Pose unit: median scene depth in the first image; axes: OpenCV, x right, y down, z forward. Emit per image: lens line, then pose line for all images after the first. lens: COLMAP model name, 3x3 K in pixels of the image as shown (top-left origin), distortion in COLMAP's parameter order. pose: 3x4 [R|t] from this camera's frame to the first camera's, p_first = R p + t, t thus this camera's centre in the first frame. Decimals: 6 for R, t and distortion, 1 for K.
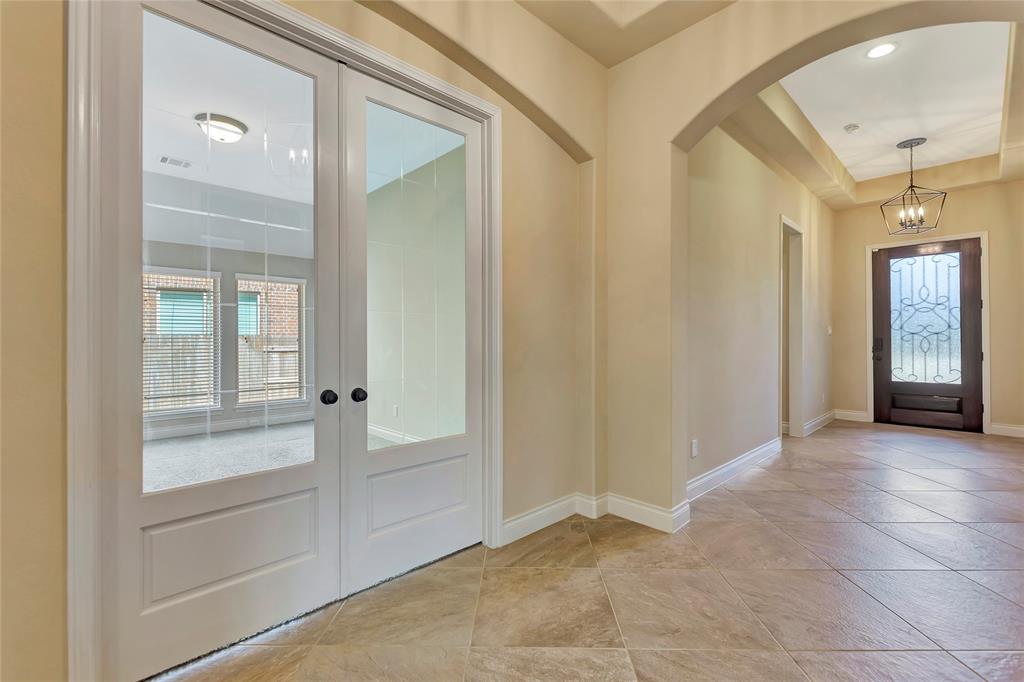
lens RADIAL K [[449.5, 0, 525.8], [0, 449.5, 336.6], [0, 0, 1]] dist [-0.000263, -0.002168]
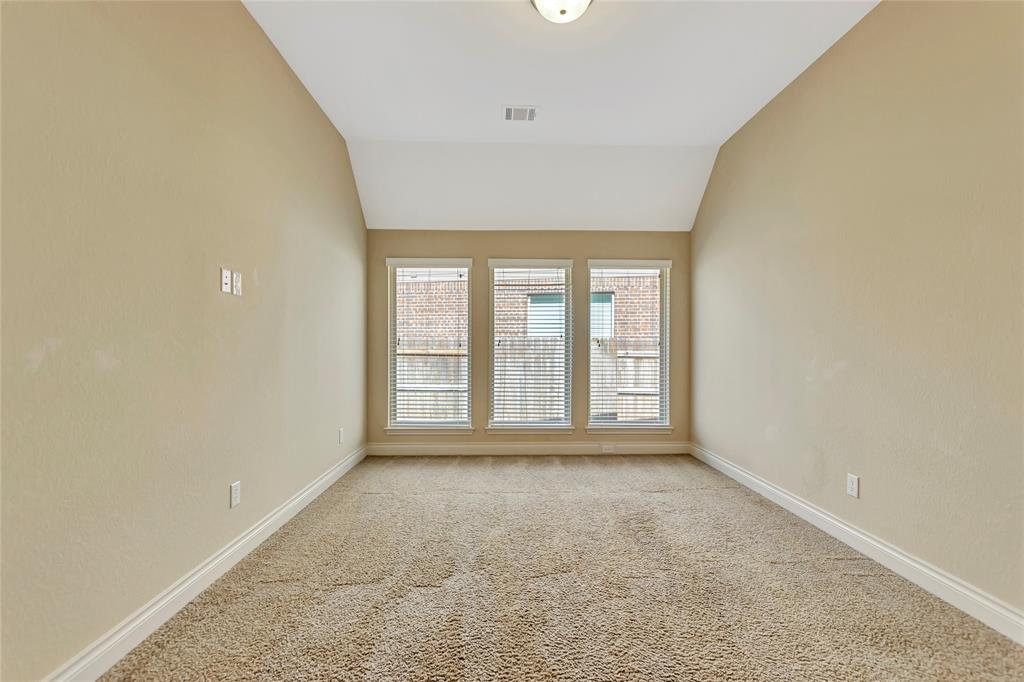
lens RADIAL K [[449.5, 0, 519.9], [0, 449.5, 346.0], [0, 0, 1]] dist [-0.000263, -0.002168]
pose [[0.738562, 0.008781, -0.674128, -0.156621], [-0.001706, 0.999936, 0.011155, 0.002405], [0.674183, -0.007088, 0.738530, 0.262536]]
